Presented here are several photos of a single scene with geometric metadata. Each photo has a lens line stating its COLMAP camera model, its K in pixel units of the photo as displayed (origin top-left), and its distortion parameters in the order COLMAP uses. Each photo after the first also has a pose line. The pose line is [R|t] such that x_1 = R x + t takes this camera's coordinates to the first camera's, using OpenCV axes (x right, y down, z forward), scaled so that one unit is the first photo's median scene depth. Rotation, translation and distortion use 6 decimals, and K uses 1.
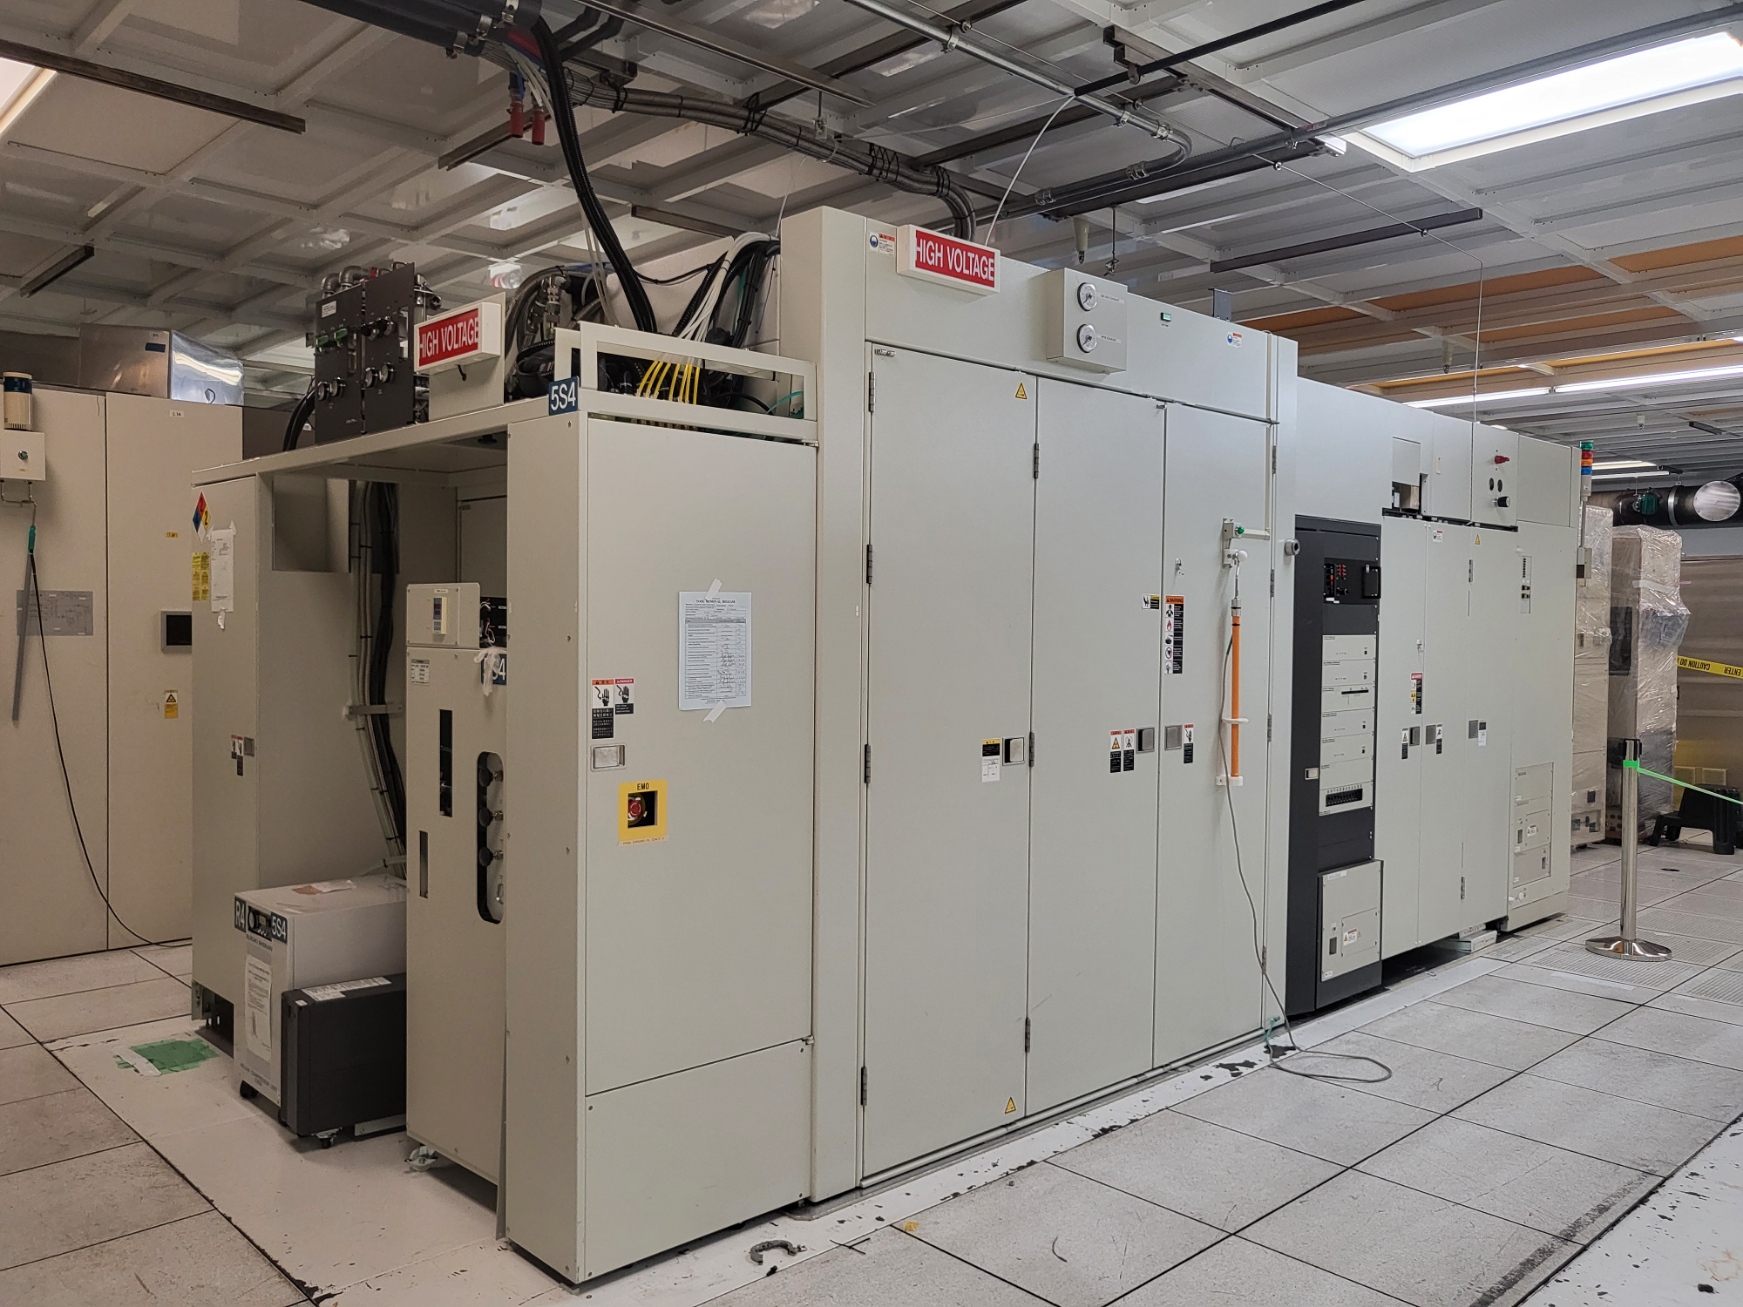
lens RADIAL K [[1351.8, 0, 873.3], [0, 1351.8, 648.8], [0, 0, 1]] dist [-0.012868, 0.043960]
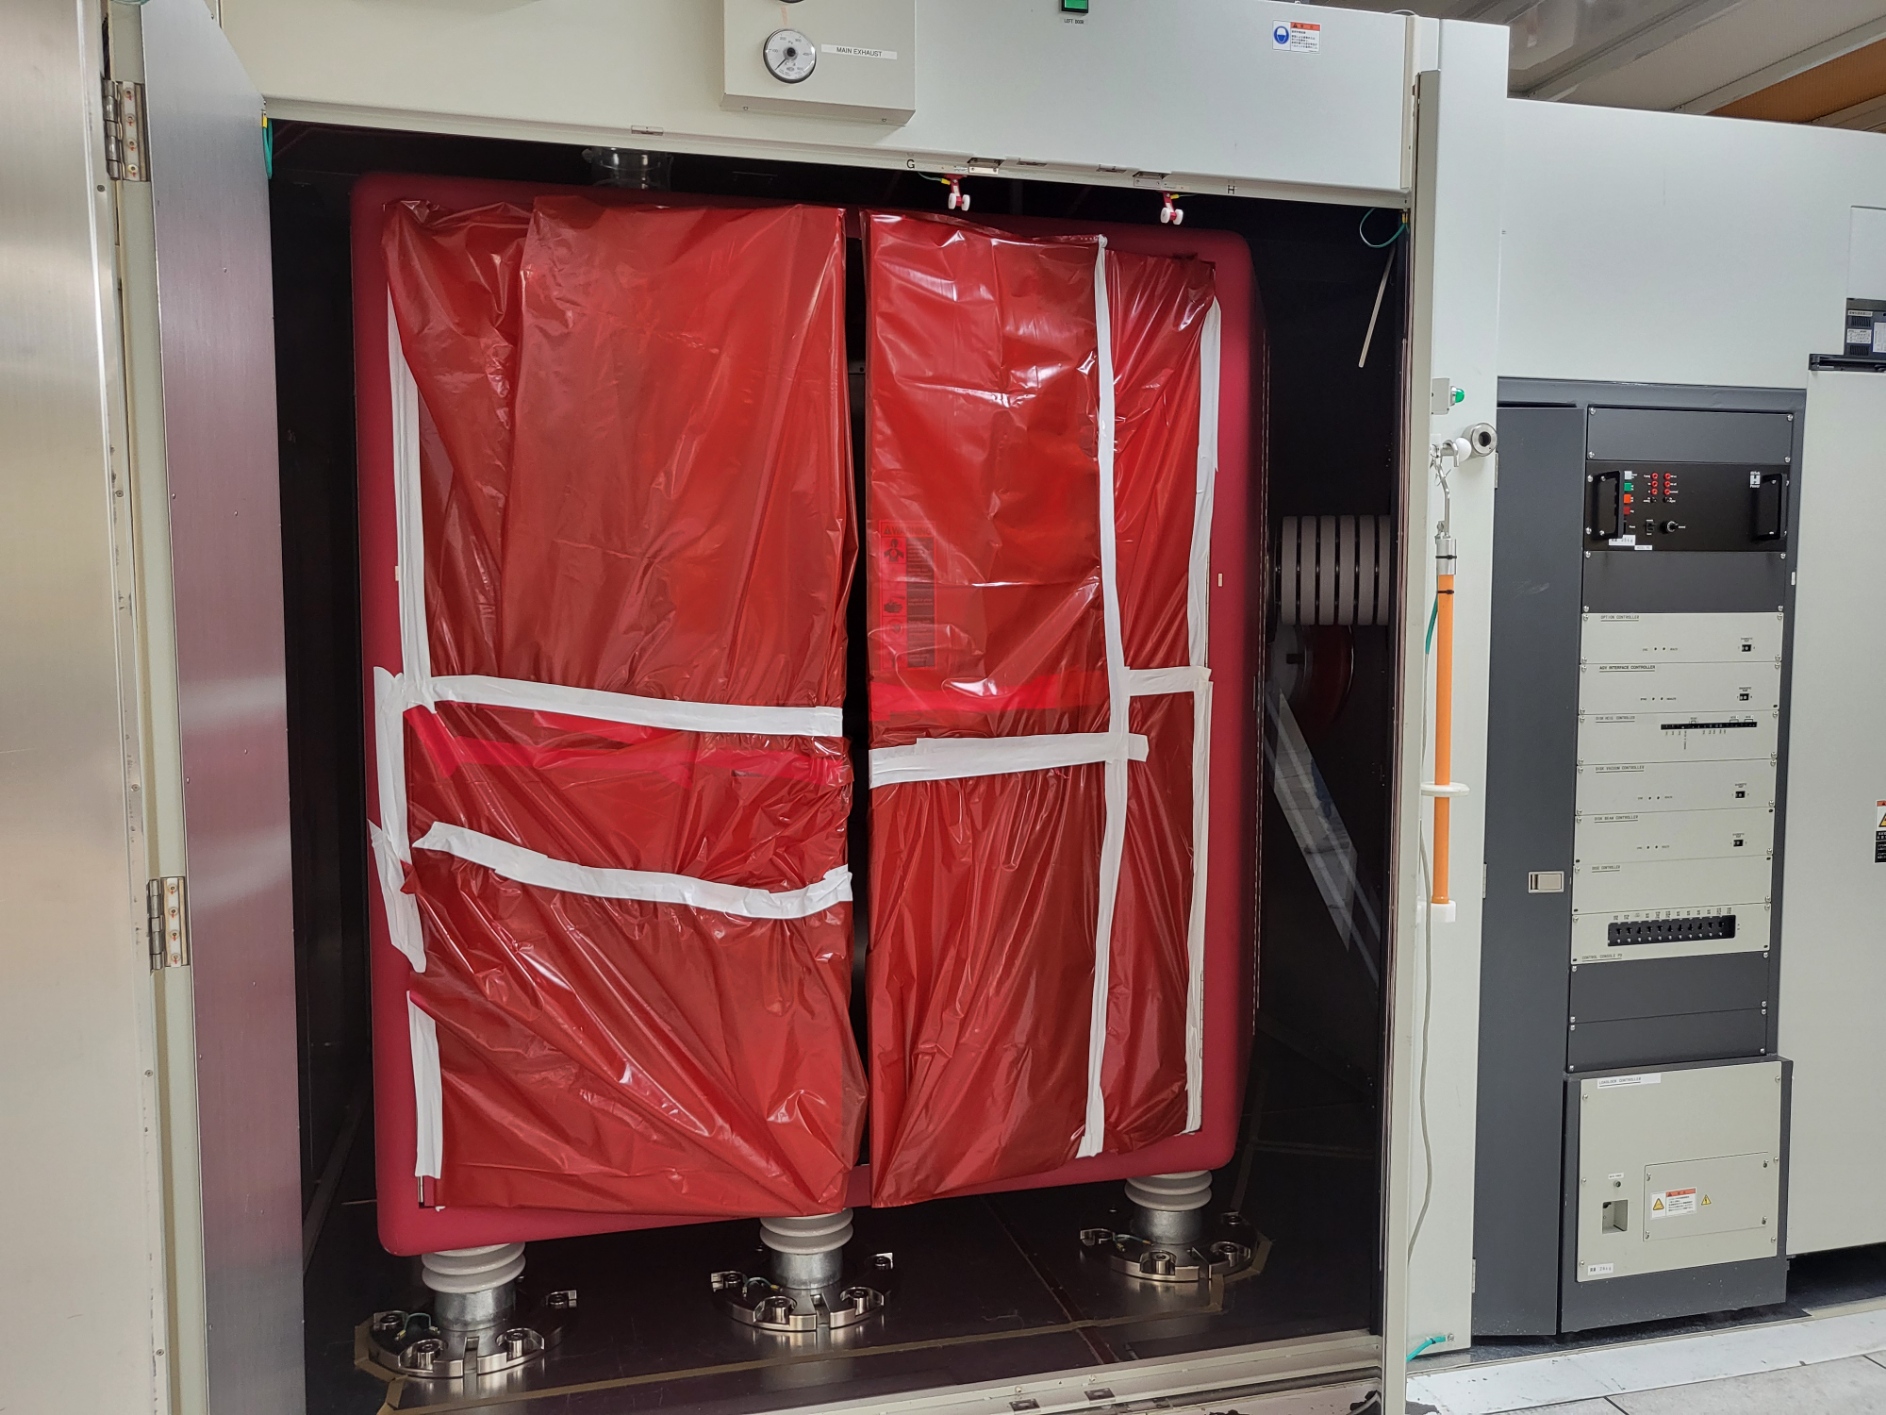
lens RADIAL K [[1462.7, 0, 937.8], [0, 1462.7, 688.8], [0, 0, 1]] dist [-0.012868, 0.043960]
pose [[0.875210, 0.027376, -0.482967, 0.381535], [-0.006986, 0.999009, 0.043967, -0.004034], [0.483692, -0.035107, 0.874534, 0.395635]]
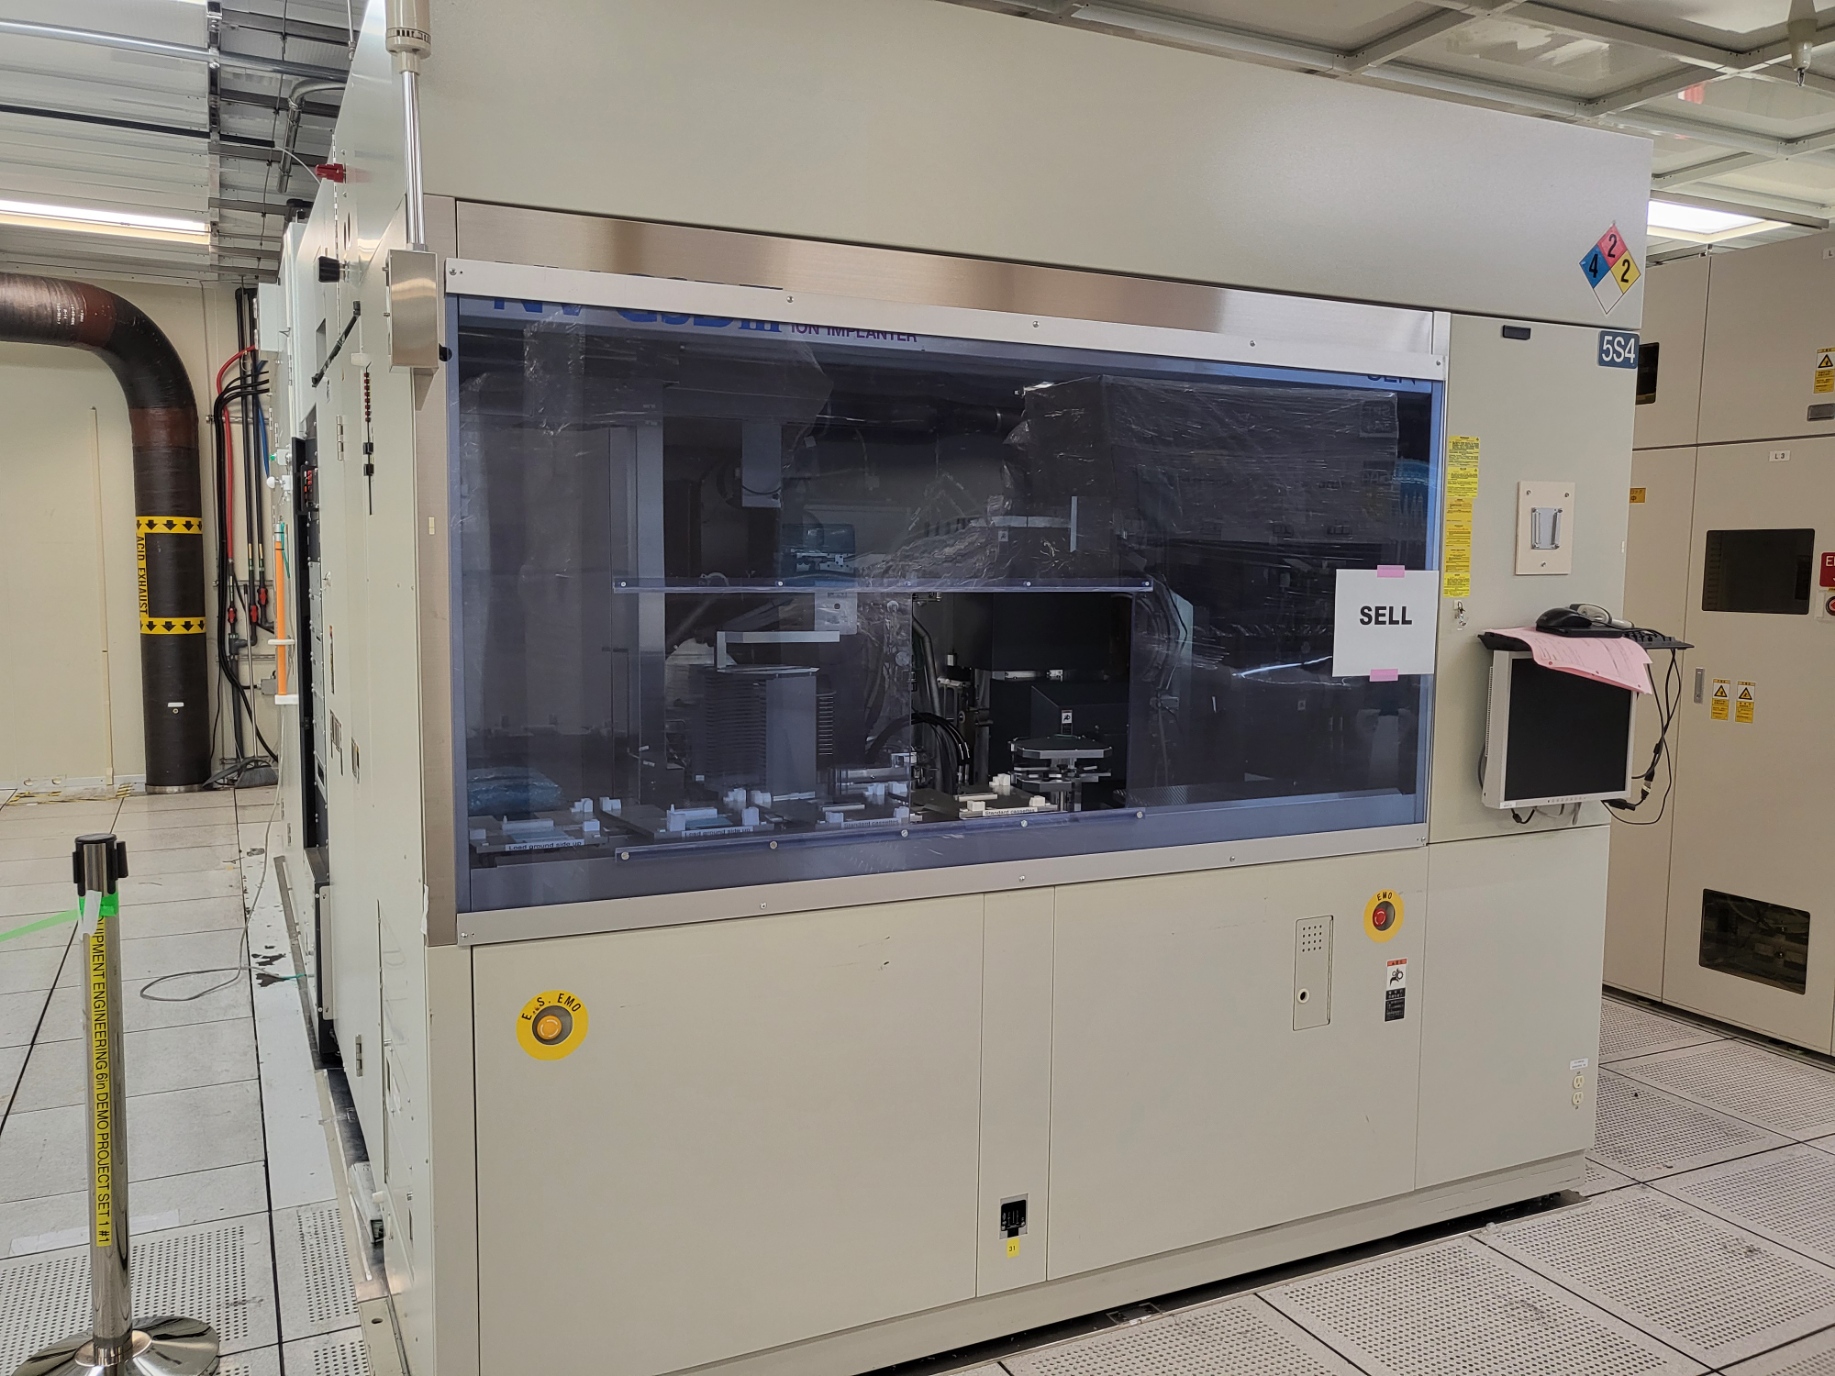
lens RADIAL K [[1423.1, 0, 909.0], [0, 1423.1, 700.6], [0, 0, 1]] dist [-0.012868, 0.043960]
pose [[-0.301136, 0.078206, -0.950369, 1.044705], [-0.041877, 0.994585, 0.095114, -0.023120], [0.952661, 0.068441, -0.296231, 1.603793]]
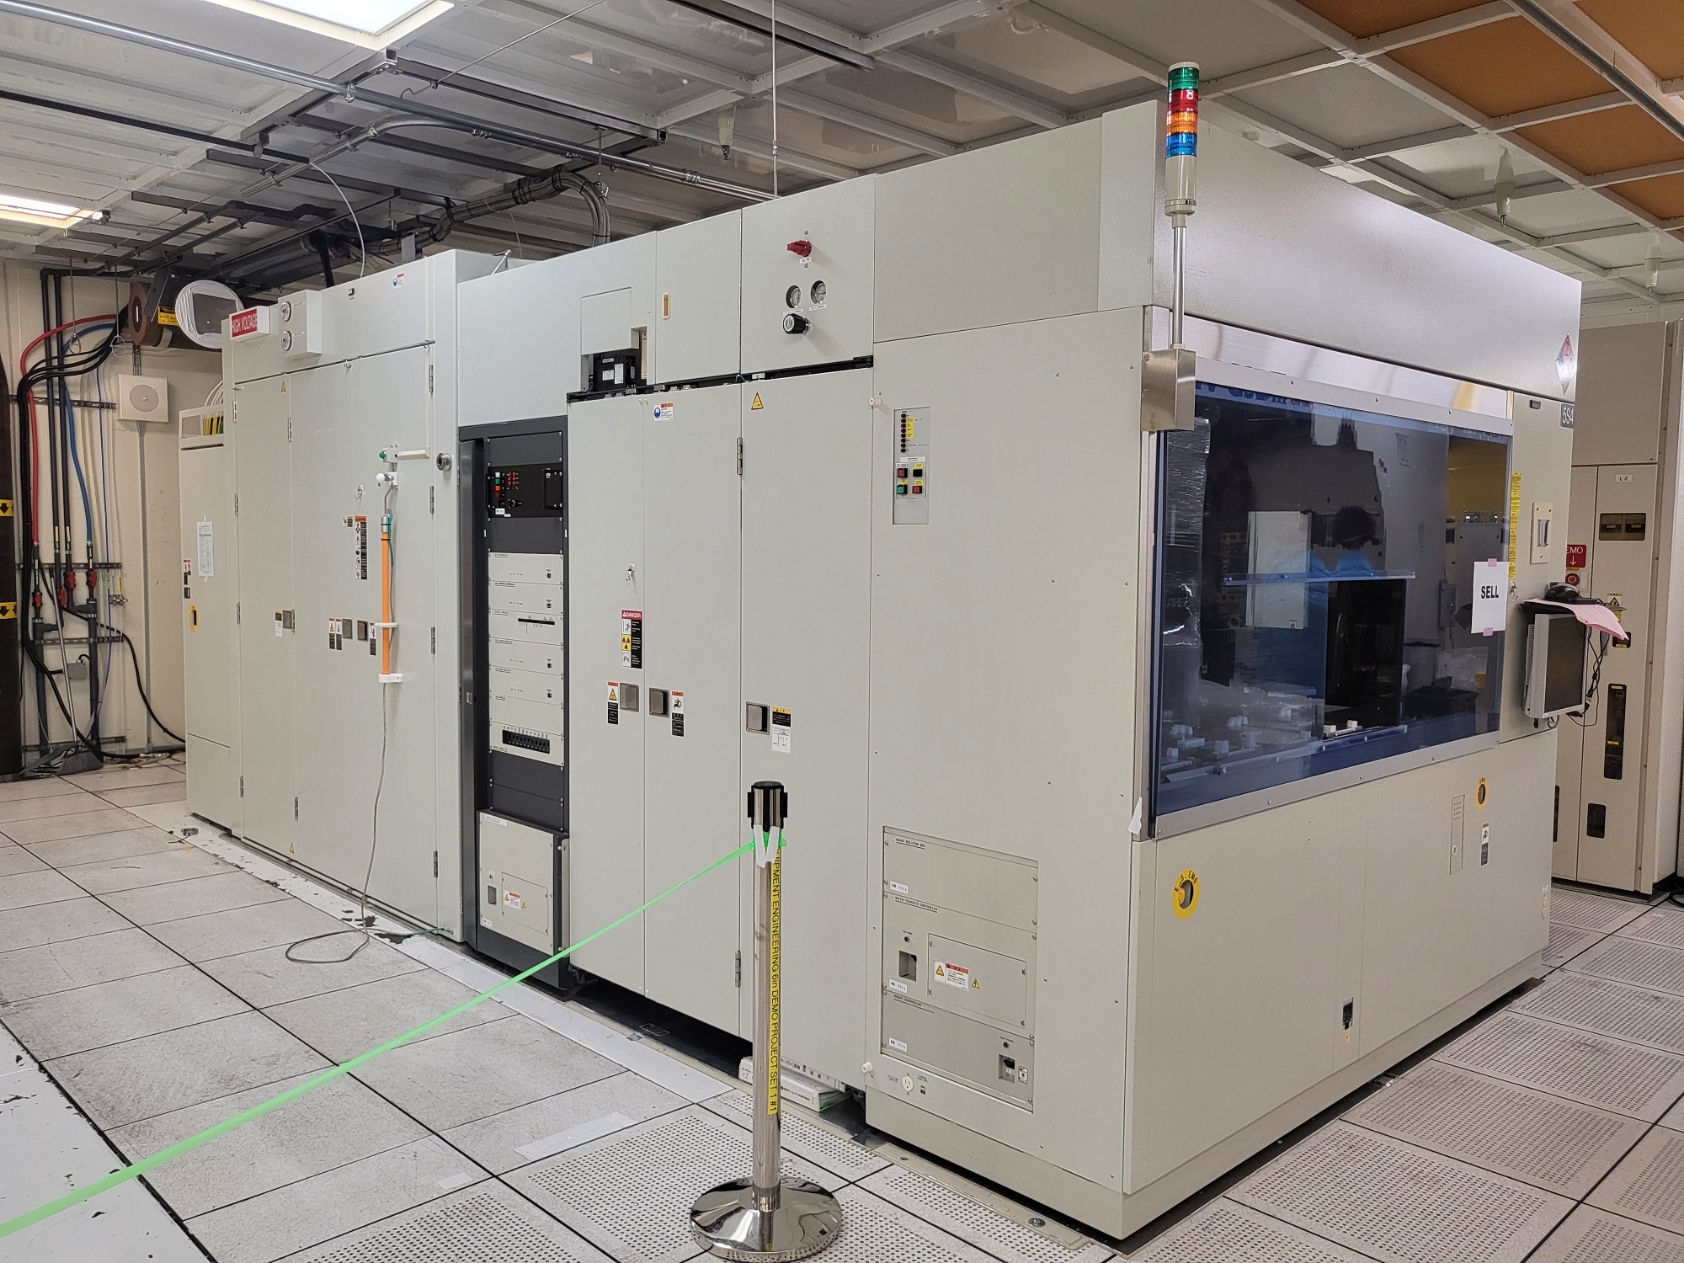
lens RADIAL K [[1306.0, 0, 832.6], [0, 1306.0, 633.8], [0, 0, 1]] dist [-0.012868, 0.043960]
pose [[0.011246, 0.059945, -0.998138, 1.218245], [-0.039579, 0.997446, 0.059457, -0.016790], [0.999153, 0.038836, 0.013590, 1.218991]]
